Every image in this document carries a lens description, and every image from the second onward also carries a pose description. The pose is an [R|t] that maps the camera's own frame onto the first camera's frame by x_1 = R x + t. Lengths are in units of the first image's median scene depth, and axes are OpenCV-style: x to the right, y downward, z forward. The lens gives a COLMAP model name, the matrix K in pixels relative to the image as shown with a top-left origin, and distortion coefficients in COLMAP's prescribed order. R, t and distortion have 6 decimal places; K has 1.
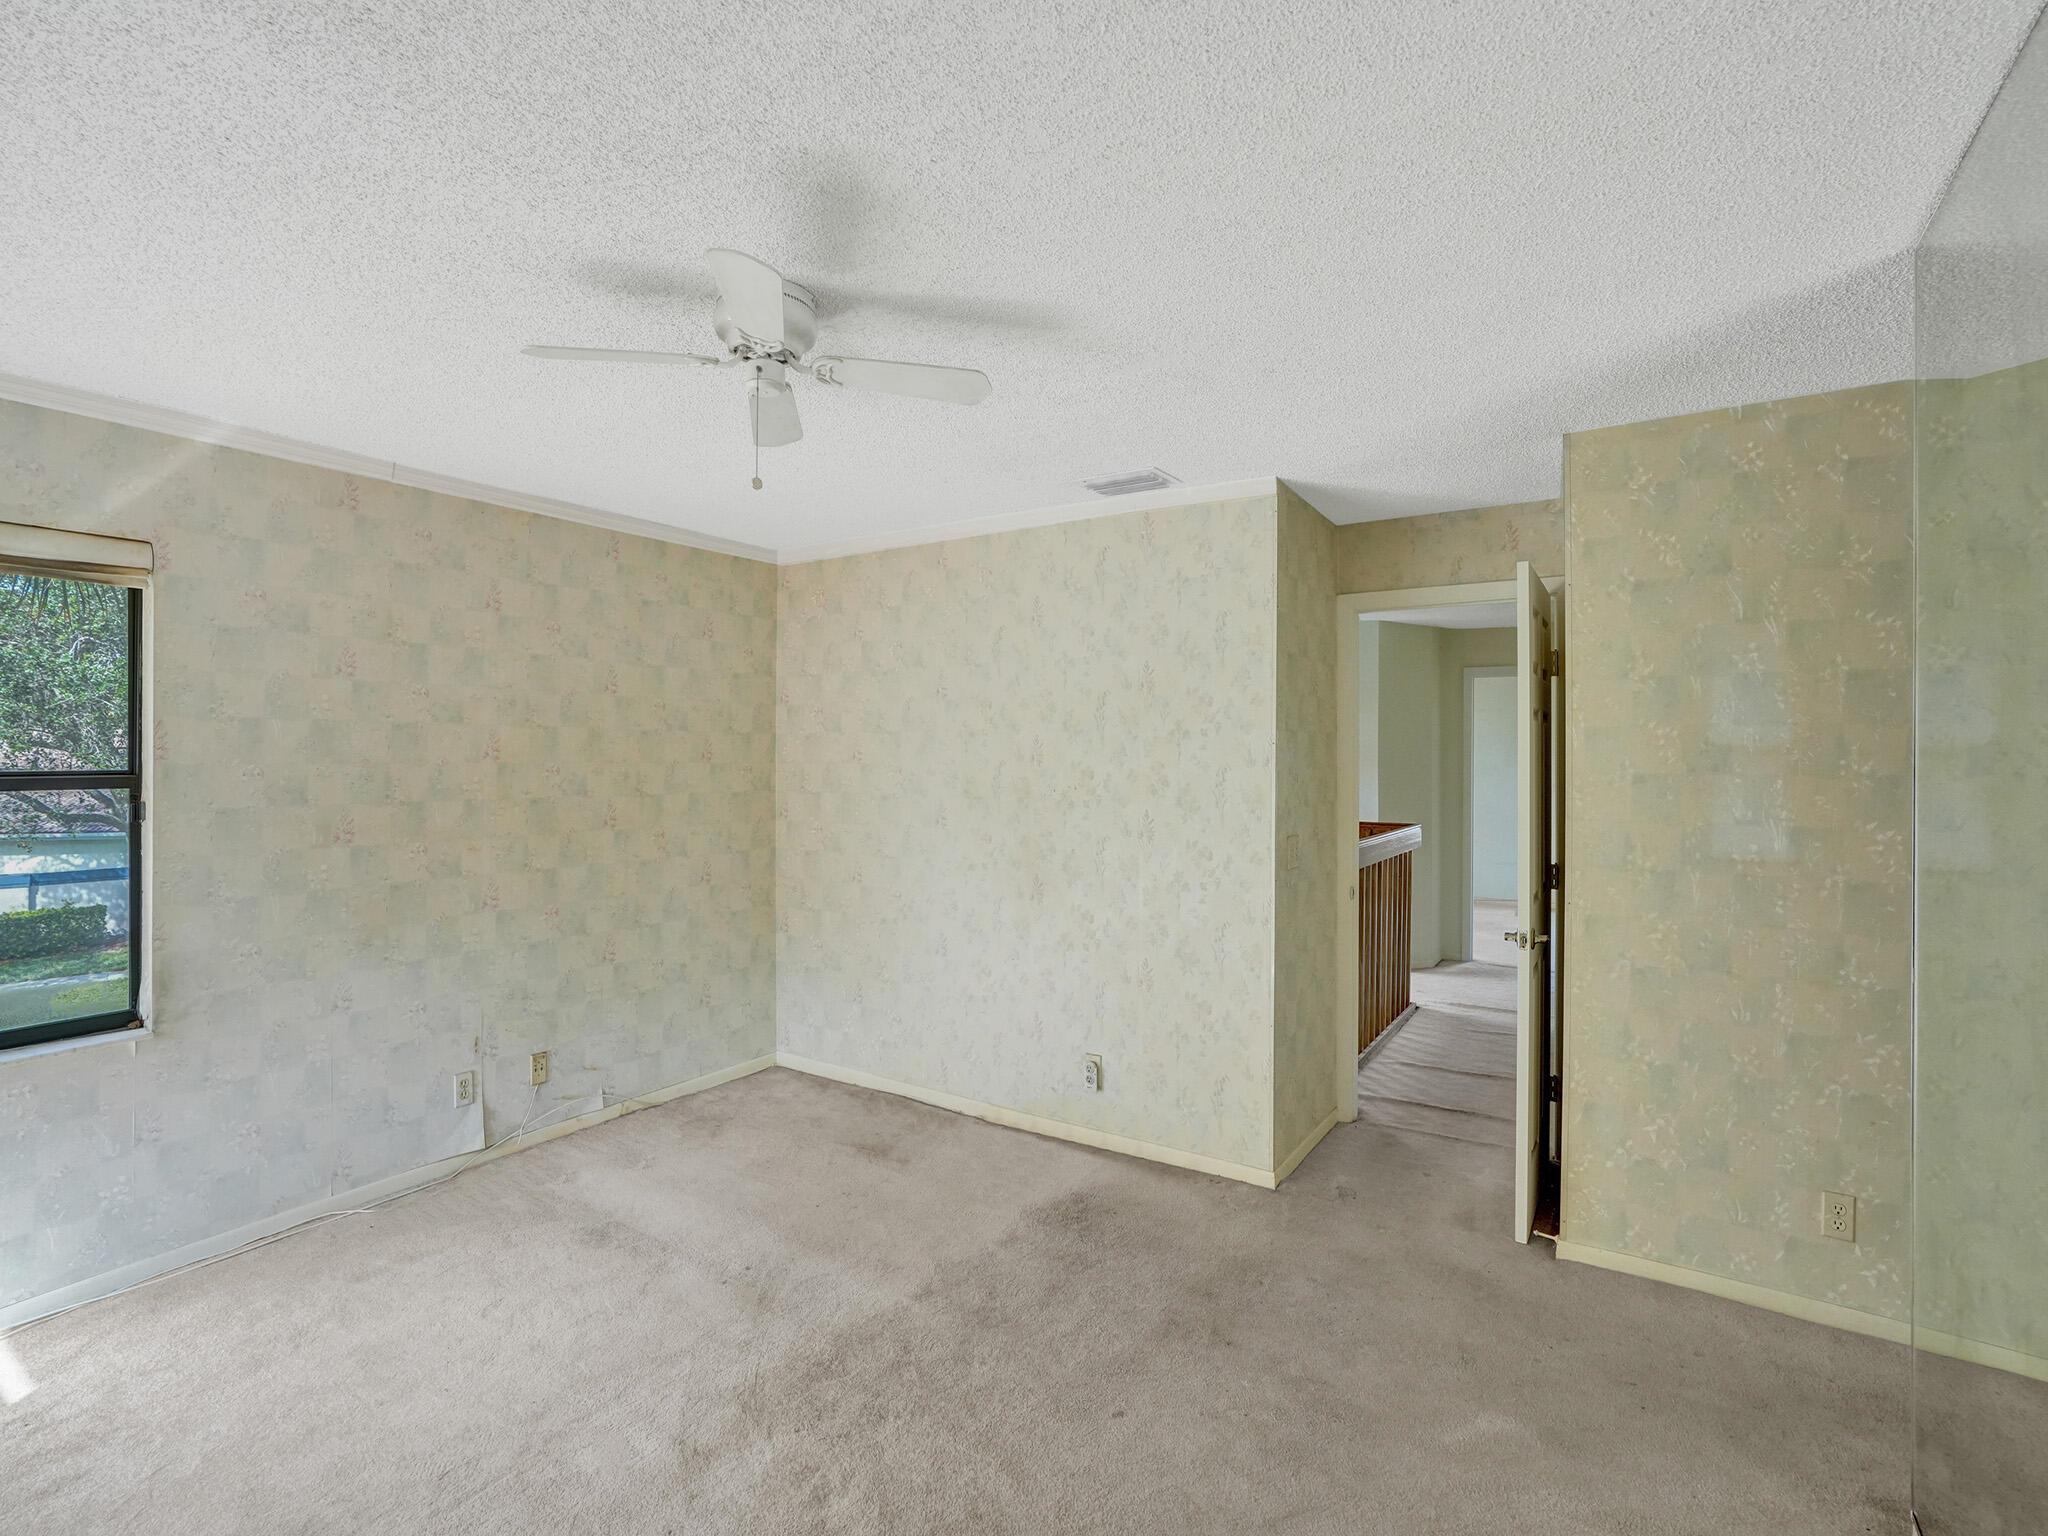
lens RADIAL K [[971.9, 0, 1024.0], [0, 971.9, 768.0], [0, 0, 1]] dist [-0.044744, 0.041229]
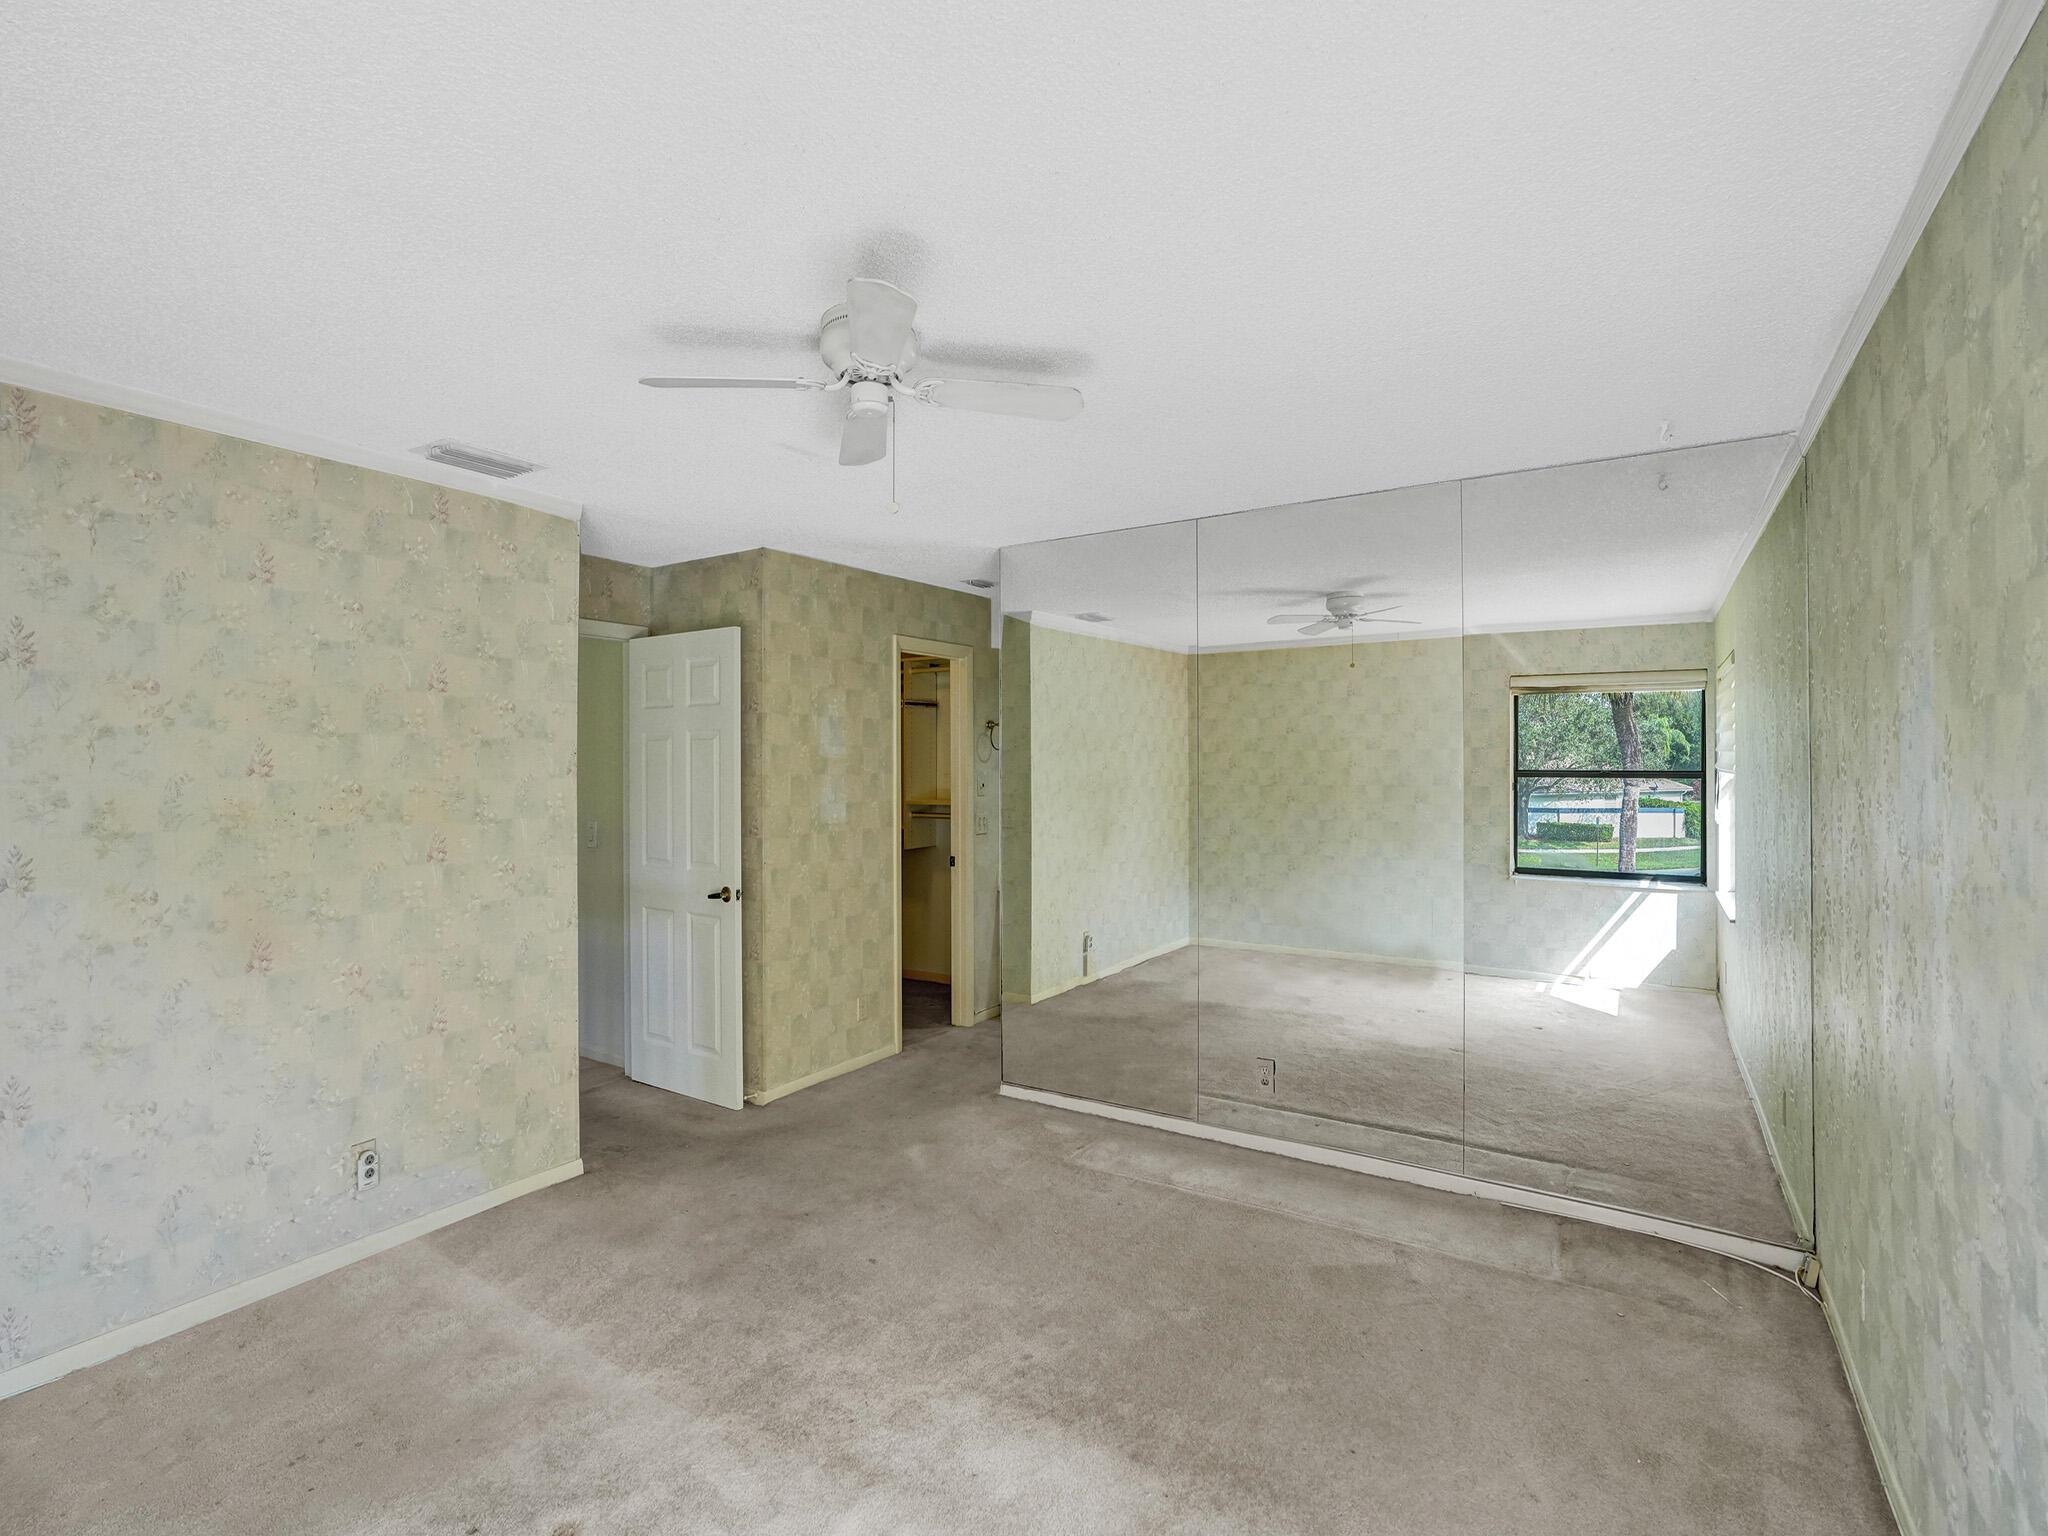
lens RADIAL K [[971.9, 0, 1024.0], [0, 971.9, 768.0], [0, 0, 1]] dist [-0.044744, 0.041229]
pose [[0.005836, -0.003855, 0.999976, -0.970054], [0.020608, 0.999781, 0.003734, -0.003314], [-0.999771, 0.020586, 0.005914, 0.616317]]
